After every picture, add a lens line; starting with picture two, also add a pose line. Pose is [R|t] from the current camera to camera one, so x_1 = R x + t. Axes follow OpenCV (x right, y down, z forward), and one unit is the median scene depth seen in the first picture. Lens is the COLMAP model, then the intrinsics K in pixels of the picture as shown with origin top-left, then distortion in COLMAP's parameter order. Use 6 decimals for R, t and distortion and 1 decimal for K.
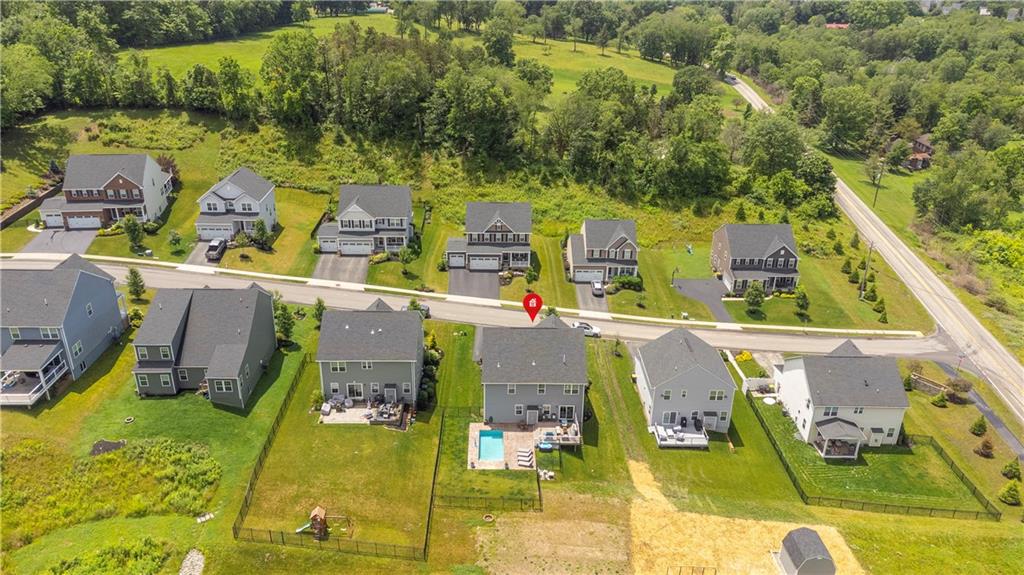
lens RADIAL K [[762.1, 0, 512.0], [0, 762.1, 287.5], [0, 0, 1]] dist [0.046036, 0.008470]
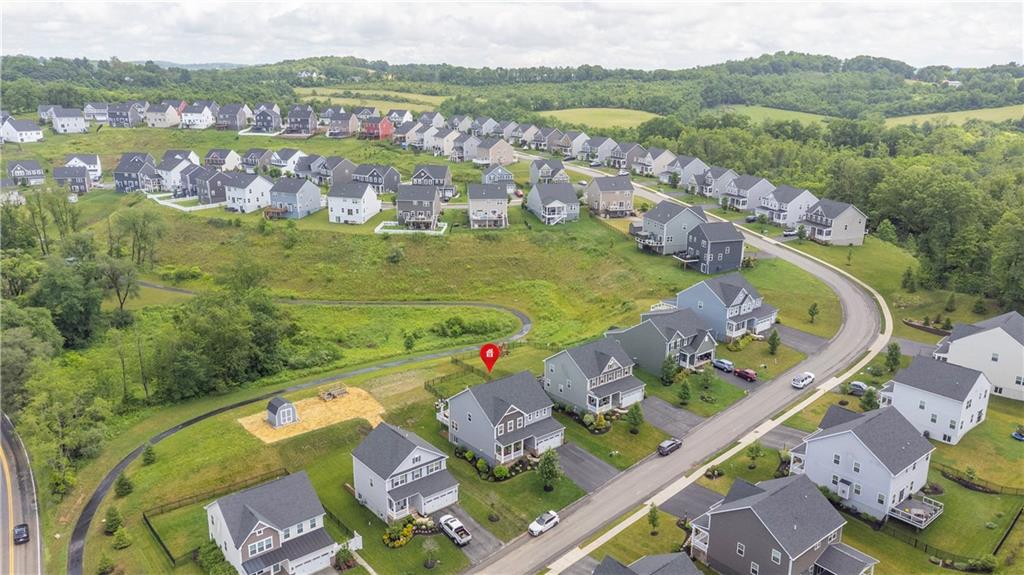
lens RADIAL K [[762.1, 0, 512.0], [0, 762.1, 287.5], [0, 0, 1]] dist [0.046036, 0.008470]
pose [[-0.777695, 0.148279, -0.610904, 0.568873], [-0.286910, 0.780951, 0.554796, -0.578212], [0.559350, 0.606737, -0.564799, 1.192747]]
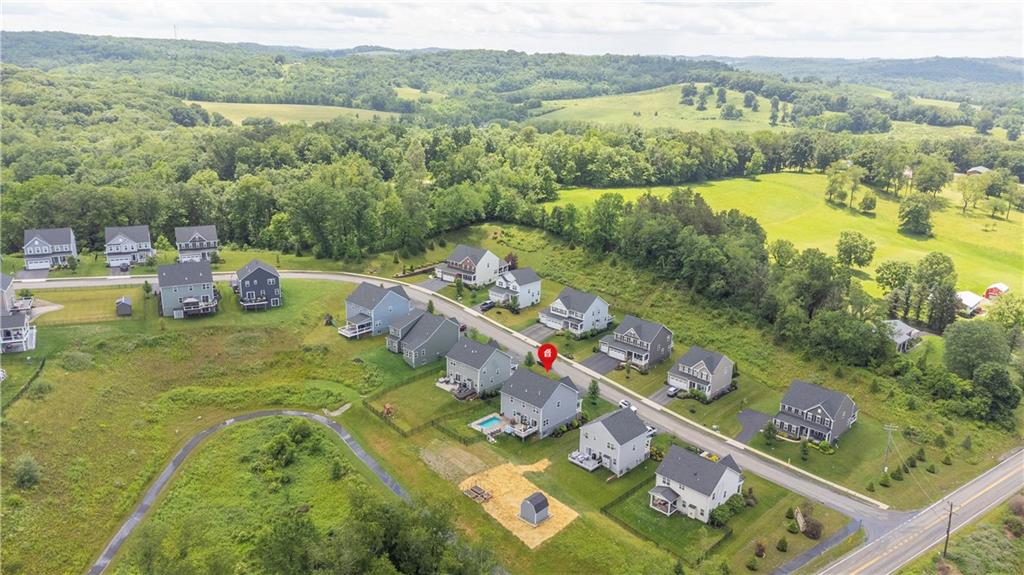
lens RADIAL K [[762.1, 0, 512.0], [0, 762.1, 287.5], [0, 0, 1]] dist [0.046036, 0.008470]
pose [[0.710982, 0.203522, -0.673115, 0.829567], [-0.303136, 0.952402, -0.032223, -0.046891], [0.634518, 0.226955, 0.738836, -0.299889]]
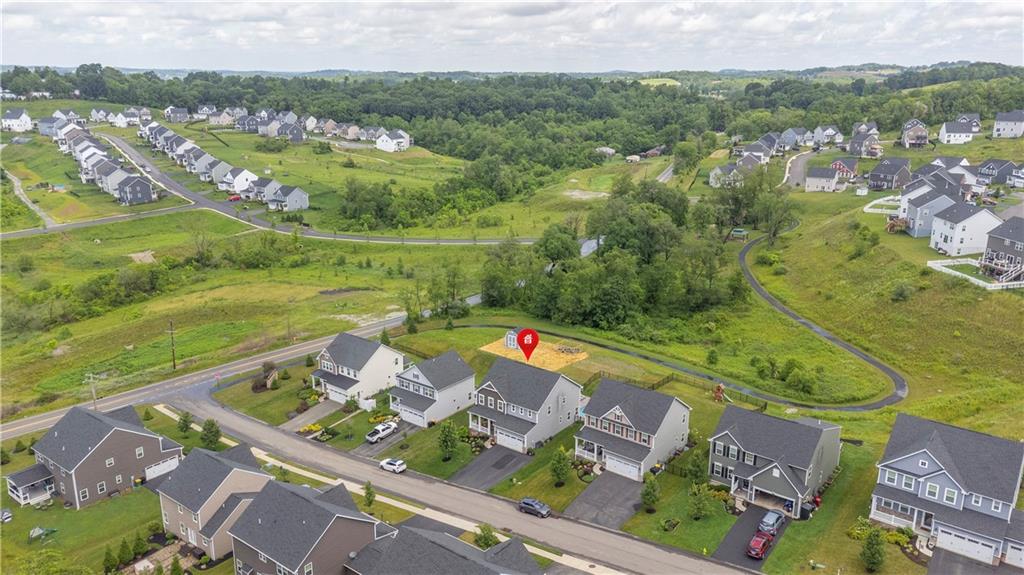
lens RADIAL K [[762.1, 0, 512.0], [0, 762.1, 287.5], [0, 0, 1]] dist [0.046036, 0.008470]
pose [[-0.776931, -0.190820, 0.599972, -0.507631], [0.250395, 0.780699, 0.572548, -0.578883], [-0.577651, 0.595061, -0.558768, 1.198948]]
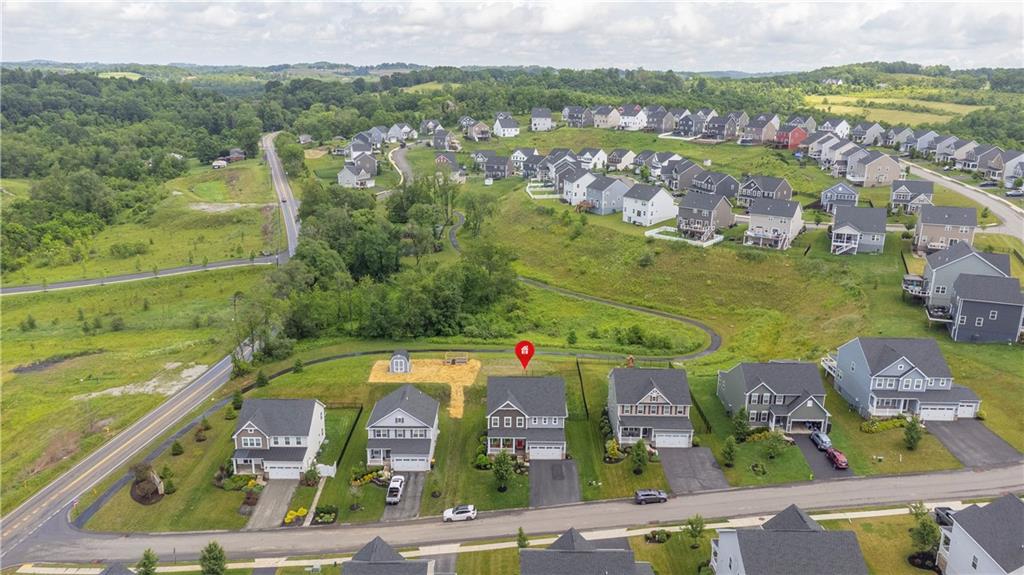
lens RADIAL K [[762.1, 0, 512.0], [0, 762.1, 287.5], [0, 0, 1]] dist [0.046036, 0.008470]
pose [[-0.999478, -0.032059, 0.004037, 0.037335], [-0.021620, 0.756370, 0.653787, -0.668422], [-0.024013, 0.653358, -0.756668, 1.367962]]
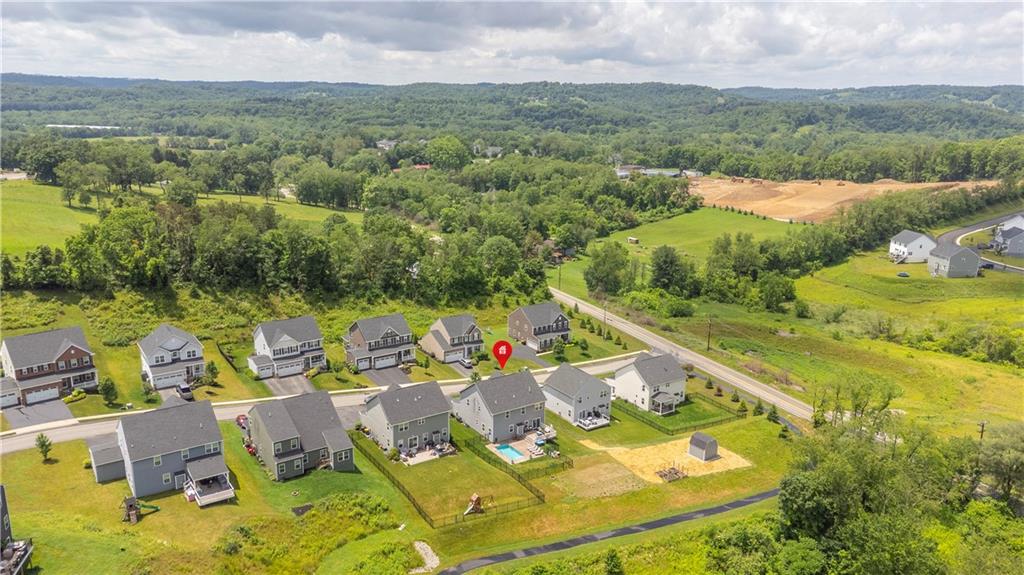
lens RADIAL K [[762.1, 0, 512.0], [0, 762.1, 287.5], [0, 0, 1]] dist [0.046036, 0.008470]
pose [[0.839391, -0.142458, 0.524527, -0.535569], [0.229110, 0.967852, -0.103779, 0.031406], [-0.492880, 0.207286, 0.845045, -0.257577]]
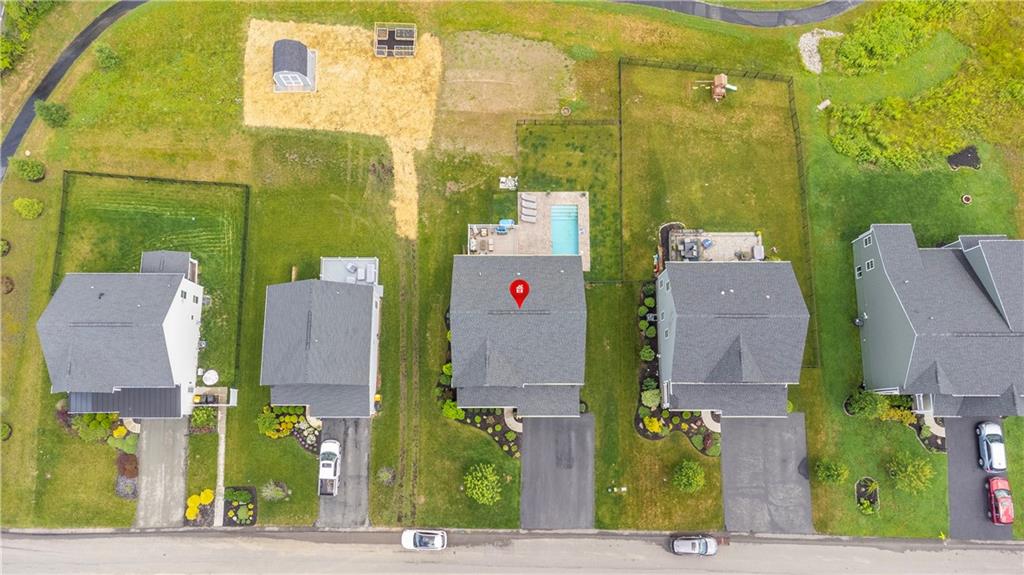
lens RADIAL K [[762.1, 0, 512.0], [0, 762.1, 287.5], [0, 0, 1]] dist [0.046036, 0.008470]
pose [[-0.999709, -0.020086, -0.013351, 0.032272], [-0.007855, -0.252234, 0.967634, -0.475179], [-0.022803, 0.967458, 0.252003, 0.567649]]
